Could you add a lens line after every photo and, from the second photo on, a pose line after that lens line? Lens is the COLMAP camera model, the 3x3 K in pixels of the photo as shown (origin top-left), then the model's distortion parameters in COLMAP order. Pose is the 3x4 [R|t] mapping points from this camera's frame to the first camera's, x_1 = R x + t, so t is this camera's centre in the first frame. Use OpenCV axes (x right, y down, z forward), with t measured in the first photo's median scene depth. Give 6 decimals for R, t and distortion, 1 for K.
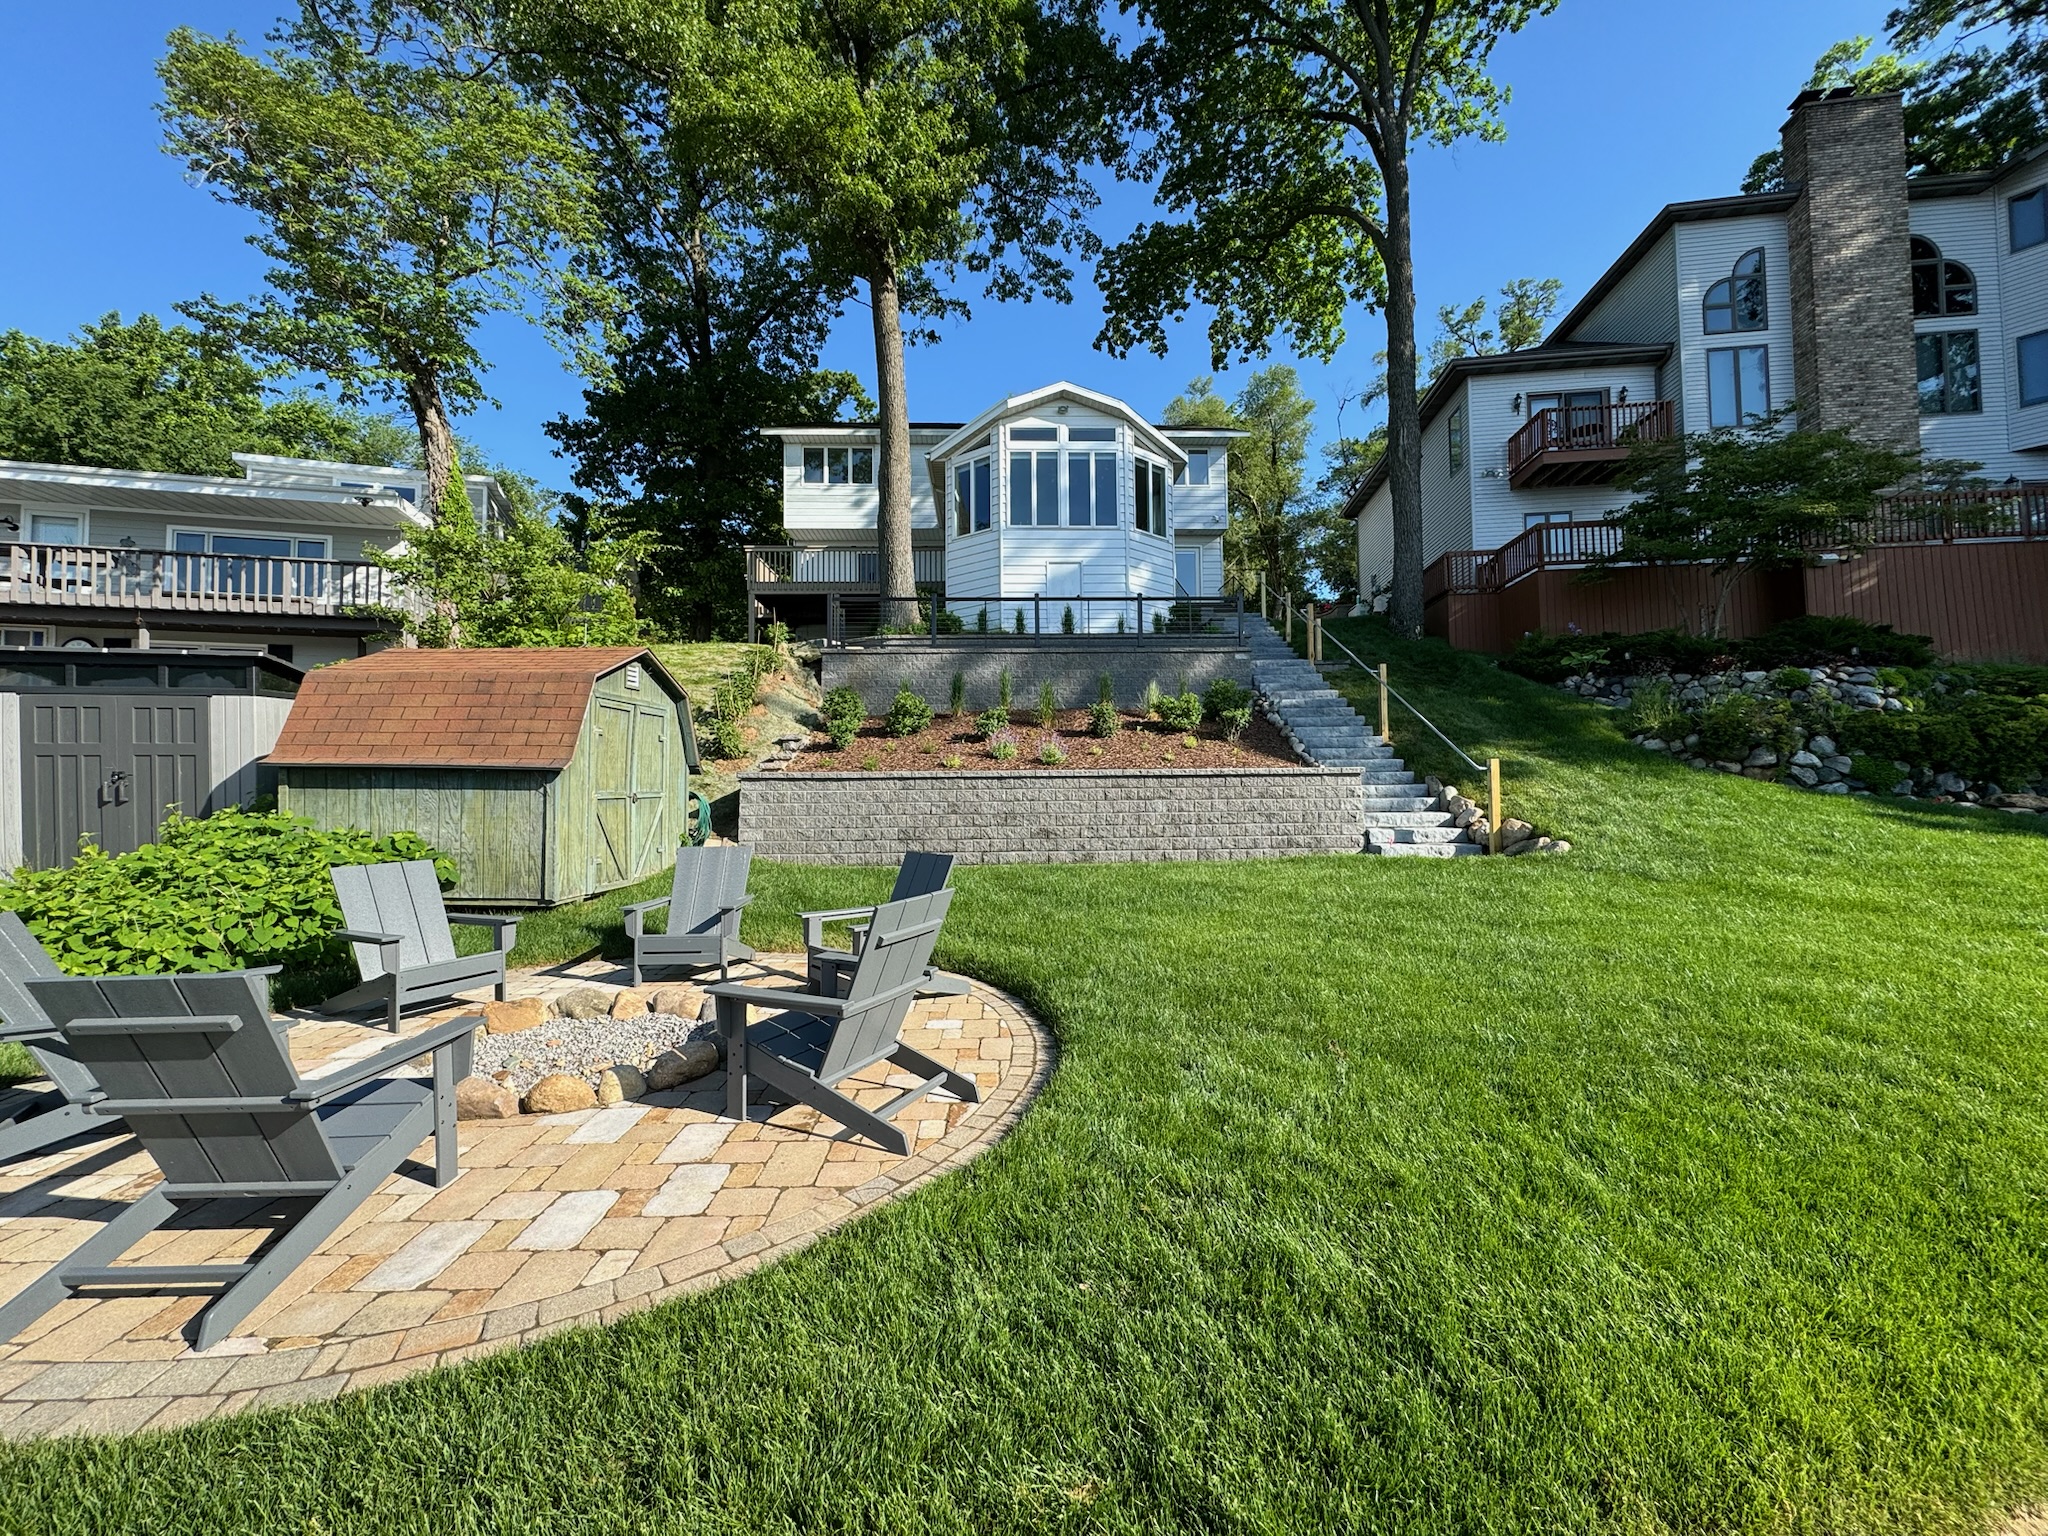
lens RADIAL K [[829.6, 0, 1023.3], [0, 829.6, 772.2], [0, 0, 1]] dist [-0.000288, 0.001099]
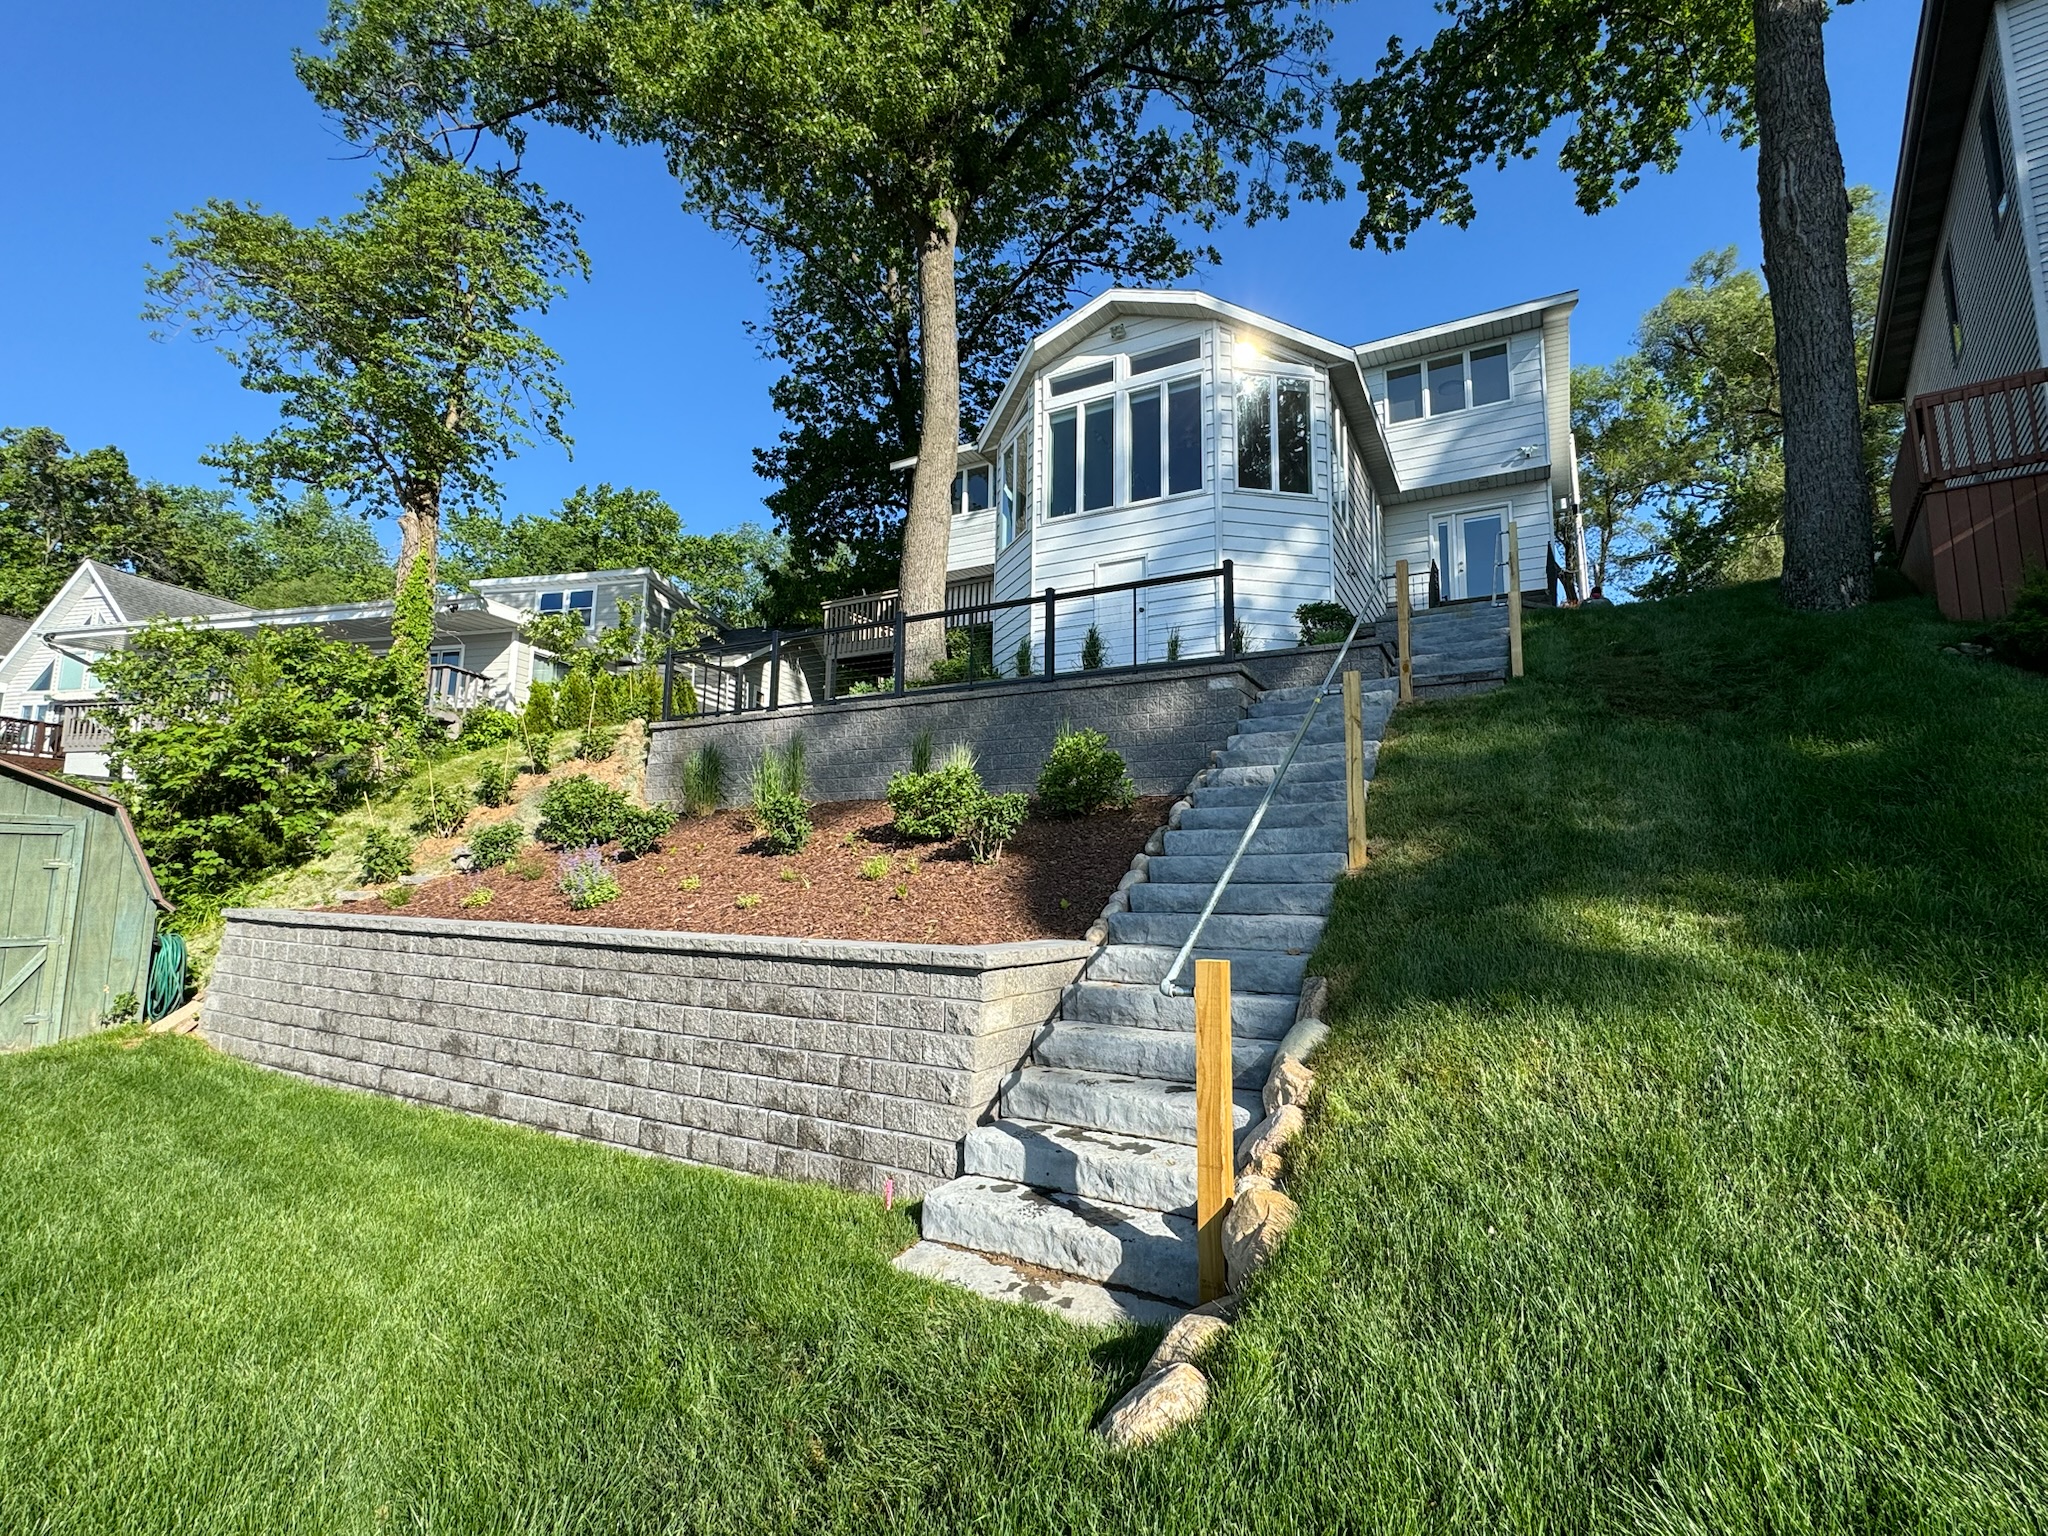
lens RADIAL K [[958.2, 0, 1025.6], [0, 958.2, 770.5], [0, 0, 1]] dist [0.001523, -0.000108]
pose [[0.854354, -0.039213, -0.518210, 0.358798], [-0.008912, 0.995897, -0.090053, -0.026980], [0.519615, 0.081555, 0.850499, 0.350421]]
